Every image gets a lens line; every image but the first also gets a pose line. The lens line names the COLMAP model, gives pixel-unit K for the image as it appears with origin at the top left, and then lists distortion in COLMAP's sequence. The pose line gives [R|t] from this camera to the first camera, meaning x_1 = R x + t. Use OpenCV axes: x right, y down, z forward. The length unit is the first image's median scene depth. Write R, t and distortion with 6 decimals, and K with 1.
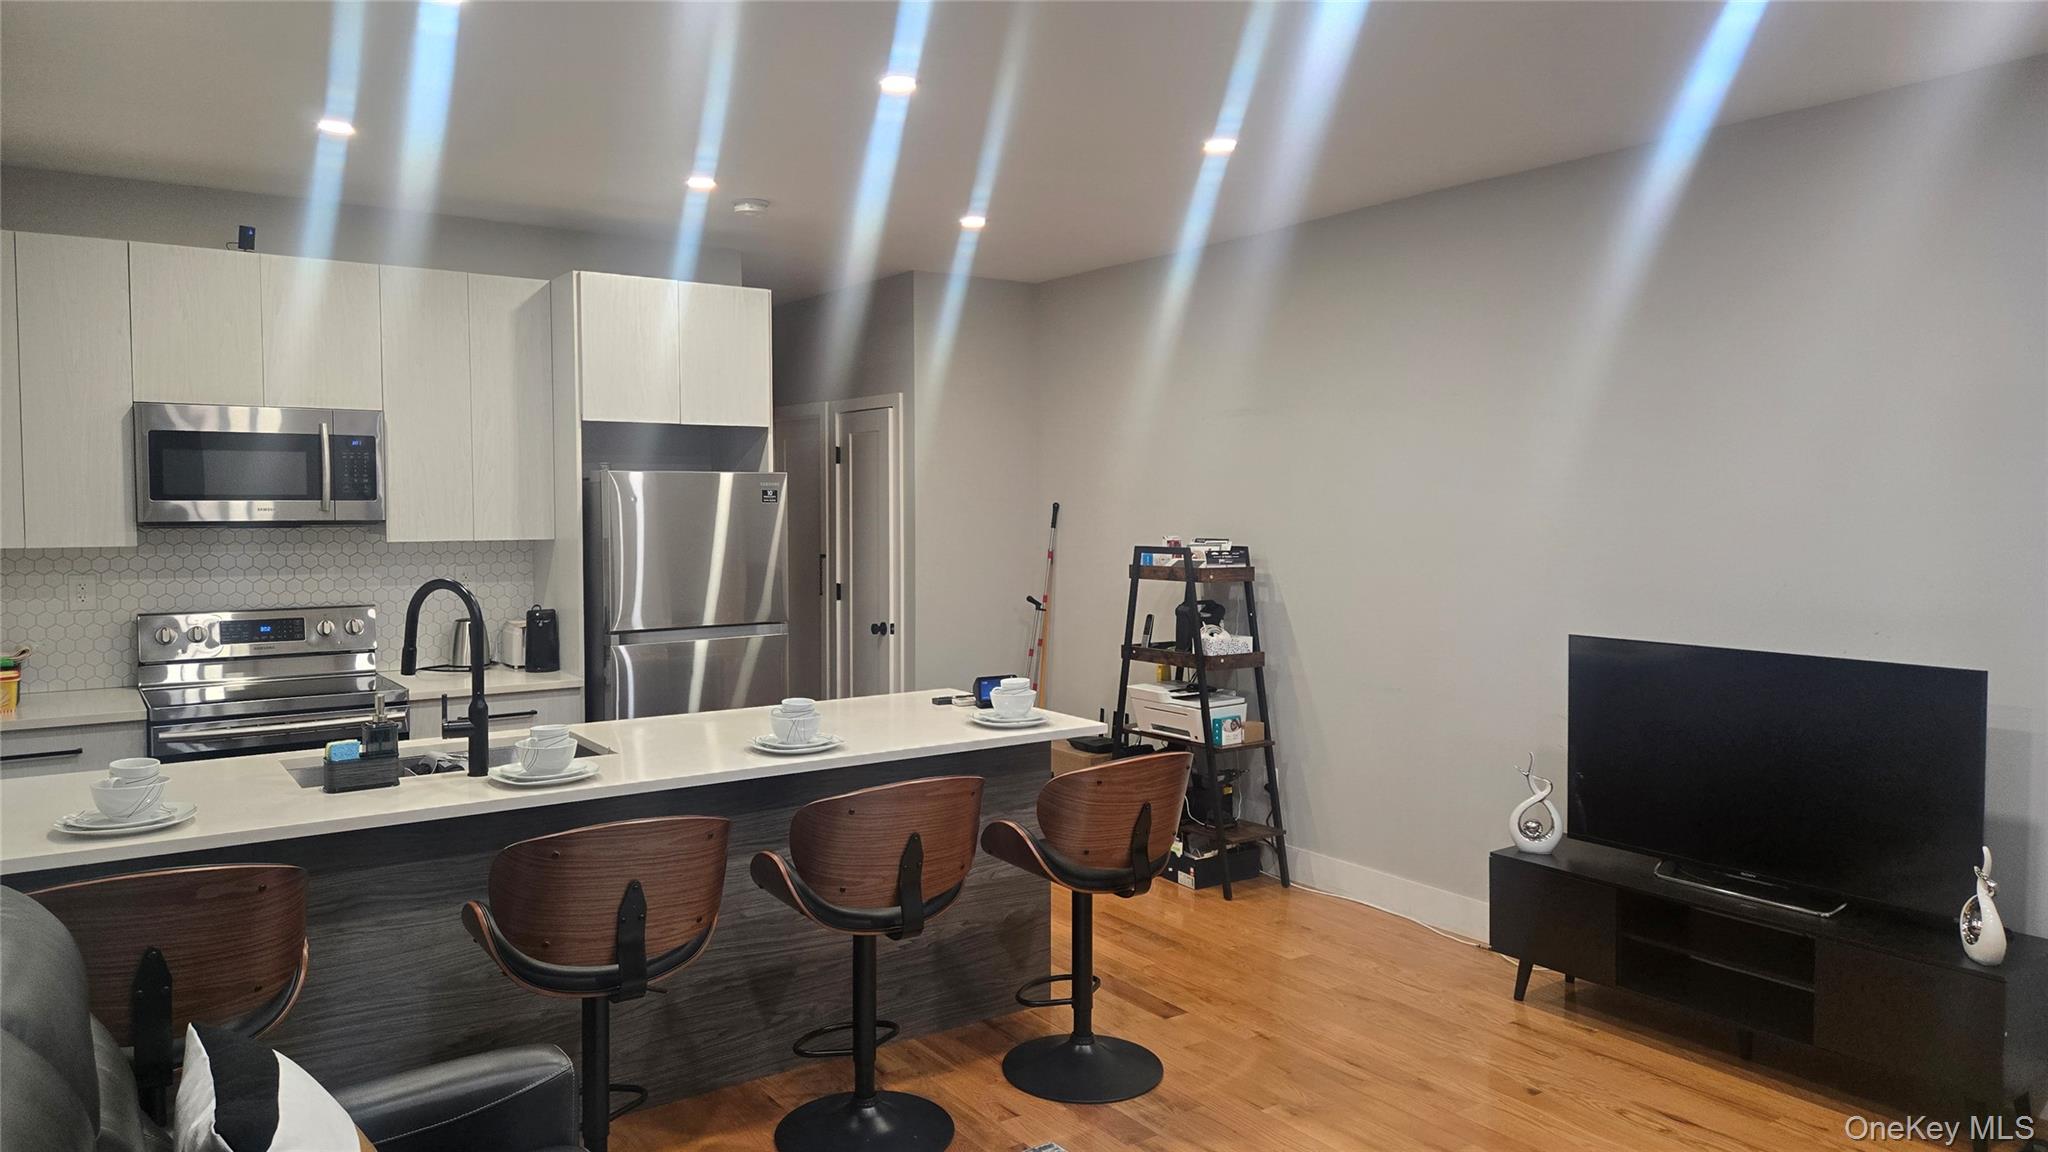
lens RADIAL K [[1361.2, 0, 1026.0], [0, 1361.2, 563.0], [0, 0, 1]] dist [0.032318, -0.001401]
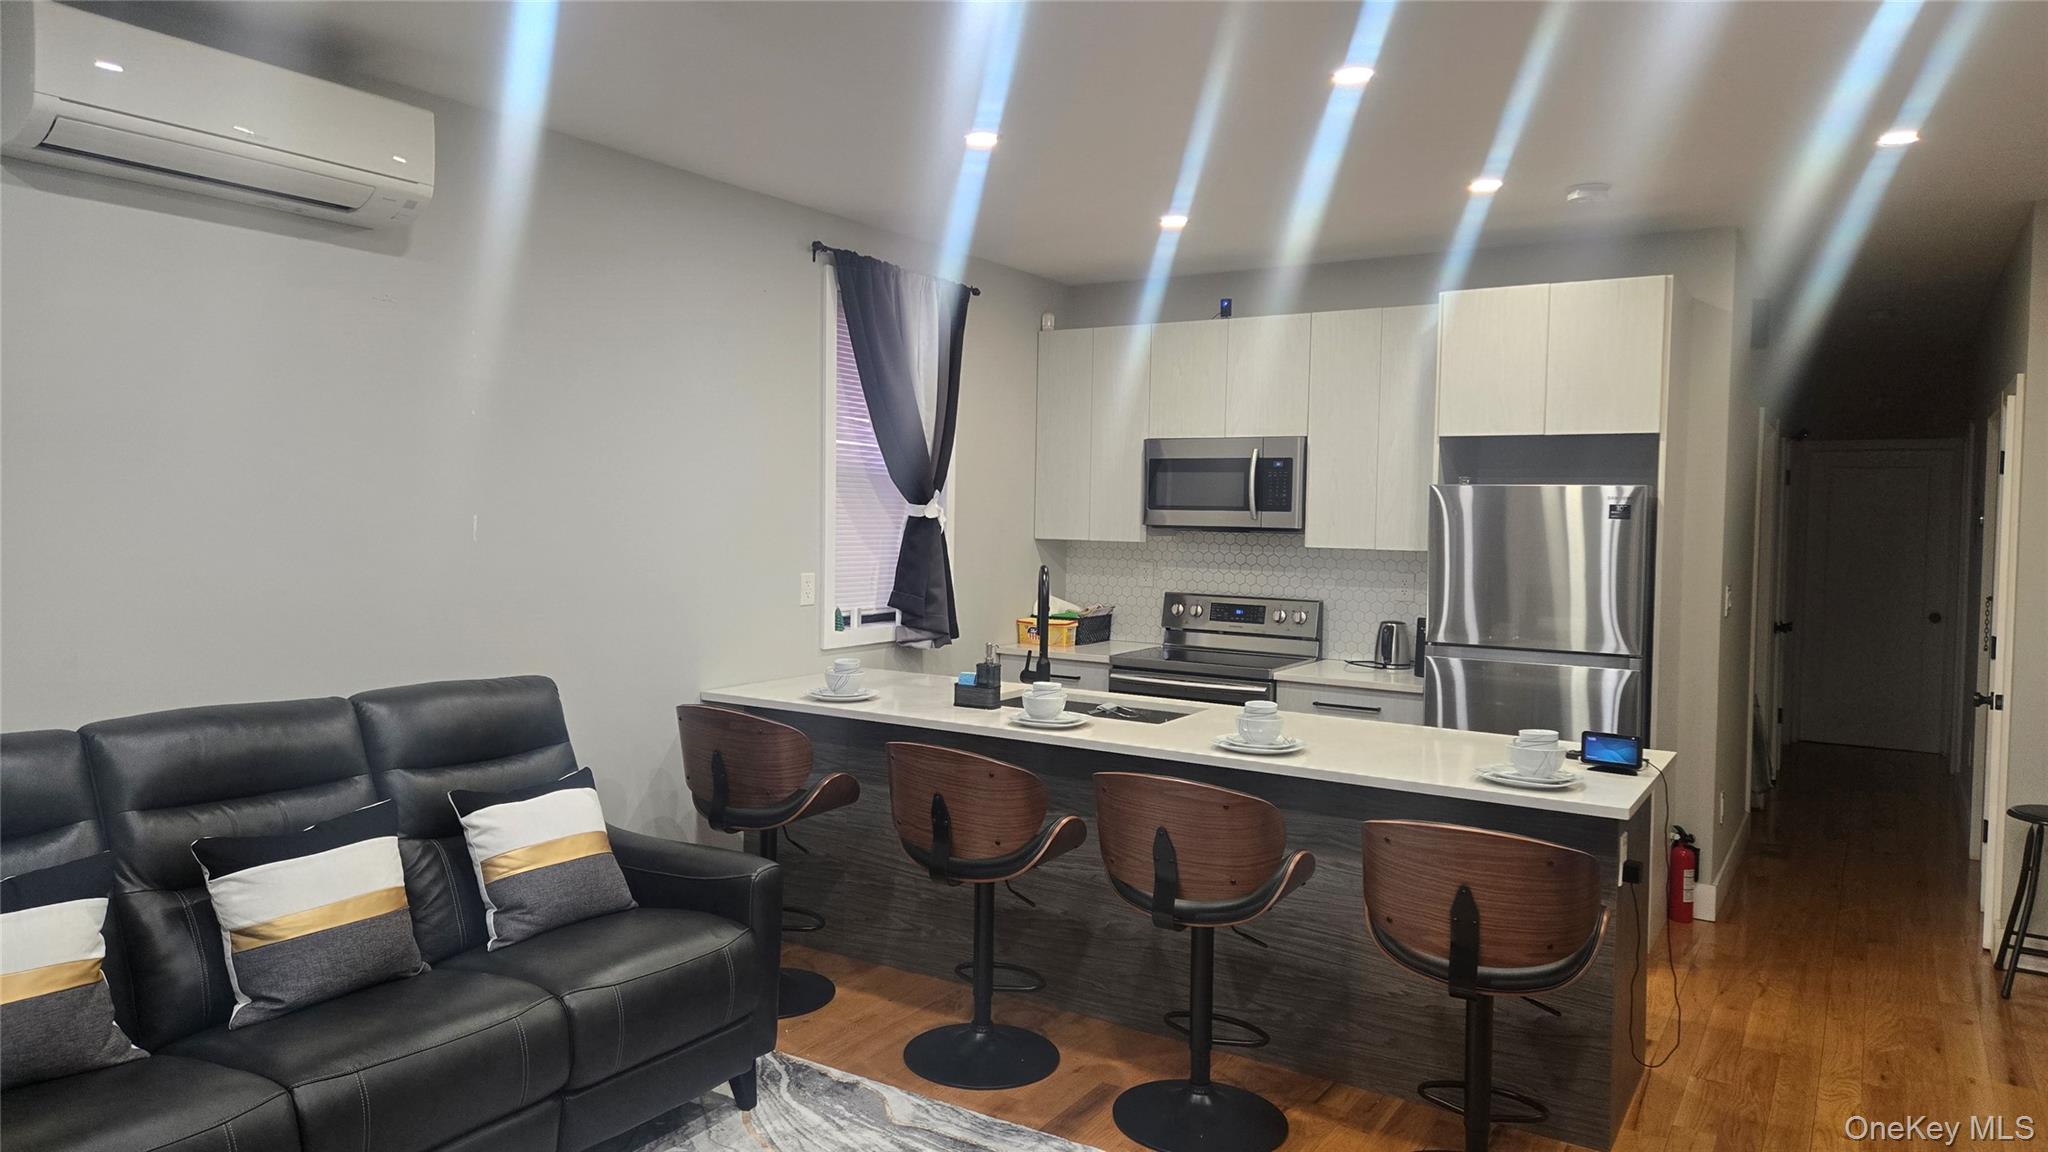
lens RADIAL K [[1361.2, 0, 1025.1], [0, 1361.2, 578.8], [0, 0, 1]] dist [0.032318, -0.001401]
pose [[0.381239, 0.052404, -0.922990, 0.554398], [-0.064067, 0.997489, 0.030172, -0.008591], [0.922254, 0.047631, 0.383639, 0.341510]]
